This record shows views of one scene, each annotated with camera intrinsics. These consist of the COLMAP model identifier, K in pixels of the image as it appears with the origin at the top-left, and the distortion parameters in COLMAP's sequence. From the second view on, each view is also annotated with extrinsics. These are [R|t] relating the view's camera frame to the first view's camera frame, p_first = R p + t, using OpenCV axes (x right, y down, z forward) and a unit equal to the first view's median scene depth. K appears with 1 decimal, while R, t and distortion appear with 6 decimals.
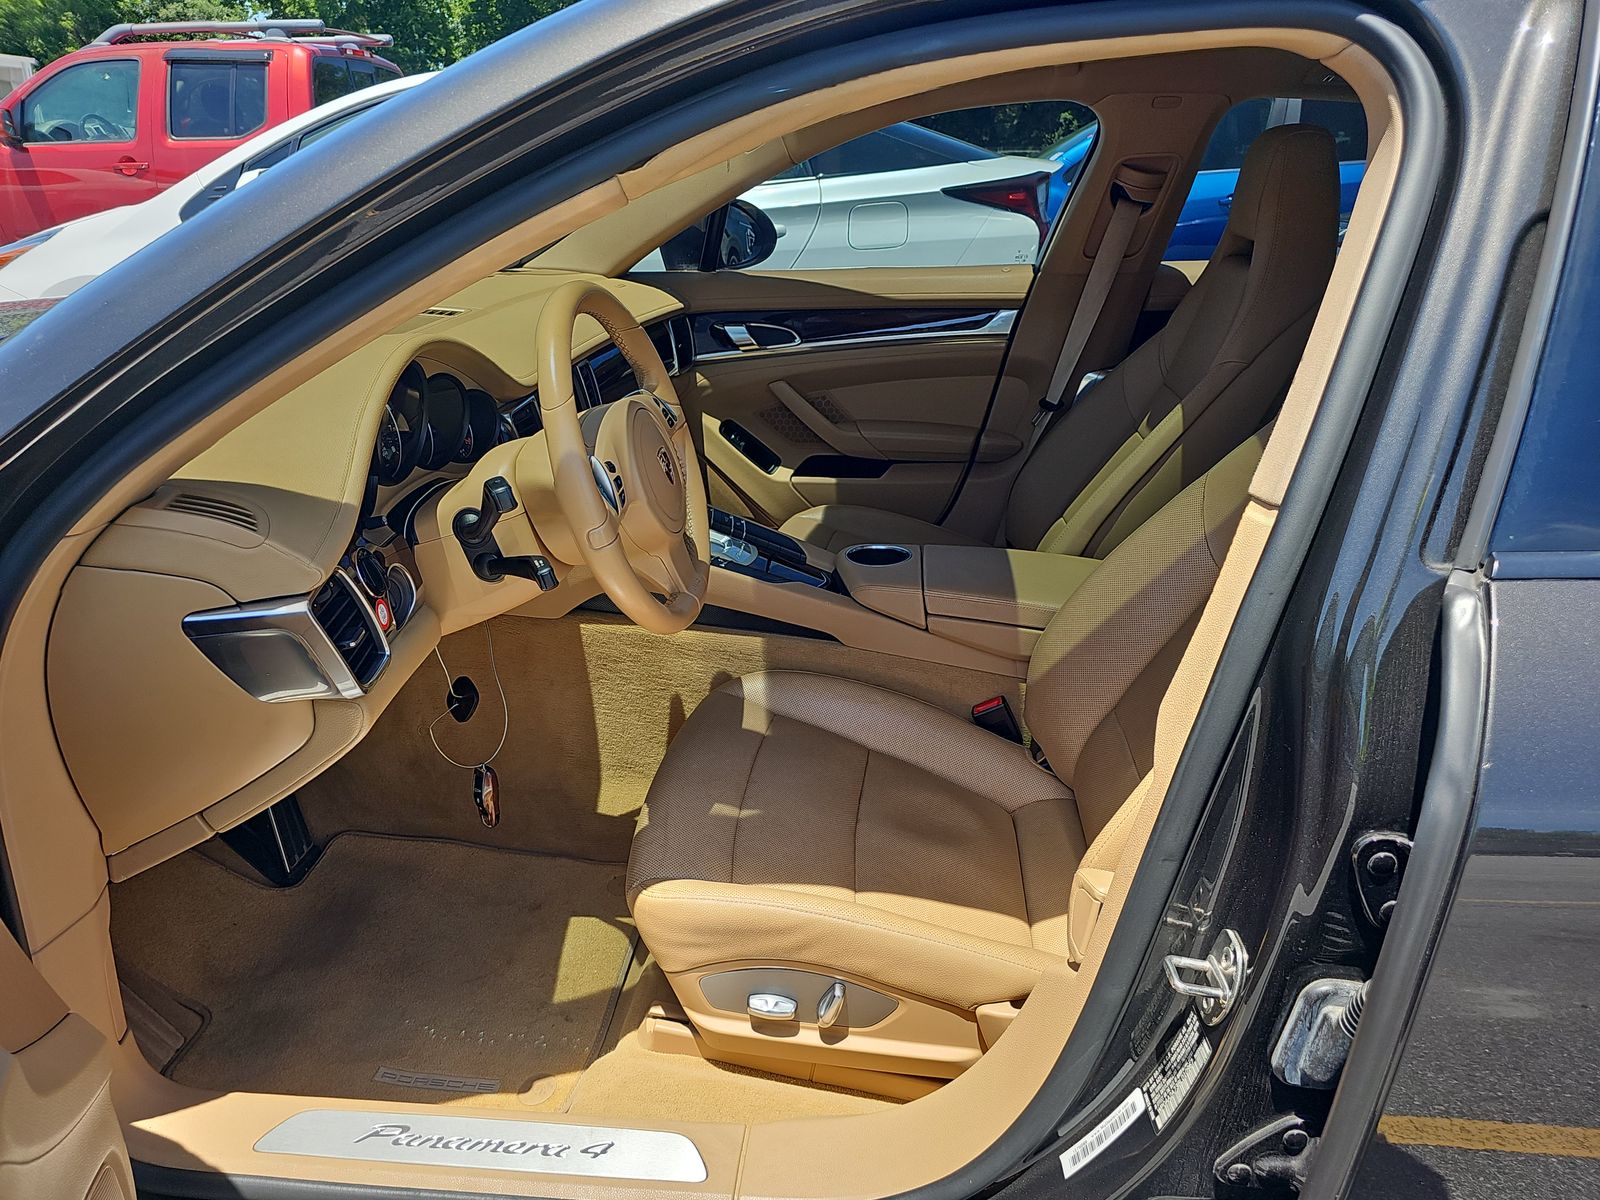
lens RADIAL K [[1059.8, 0, 798.7], [0, 1059.8, 625.6], [0, 0, 1]] dist [0.002392, -0.002208]
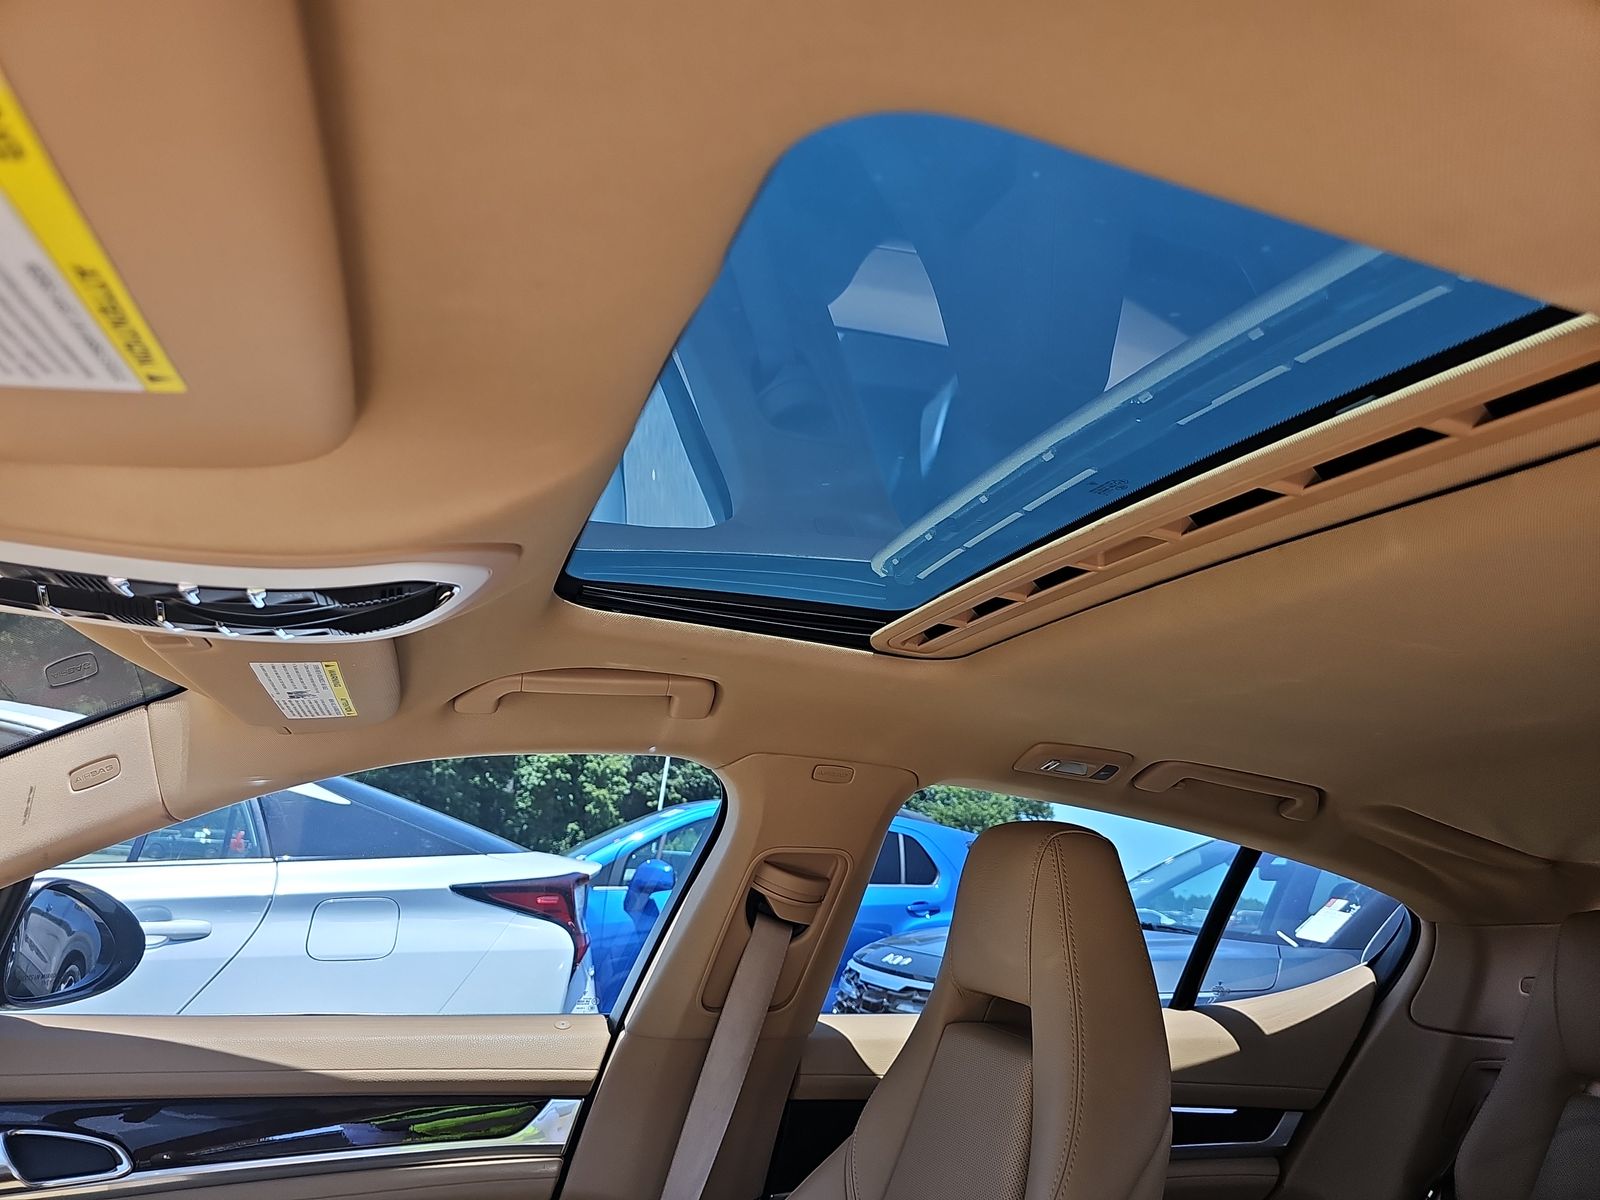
lens RADIAL K [[1100.1, 0, 800.0], [0, 1100.1, 600.0], [0, 0, 1]] dist [0.001762, -0.003508]
pose [[0.907999, 0.159511, 0.387419, 0.043137], [0.107967, 0.804377, -0.584227, -0.150915], [-0.404822, 0.572306, 0.713151, 0.373280]]
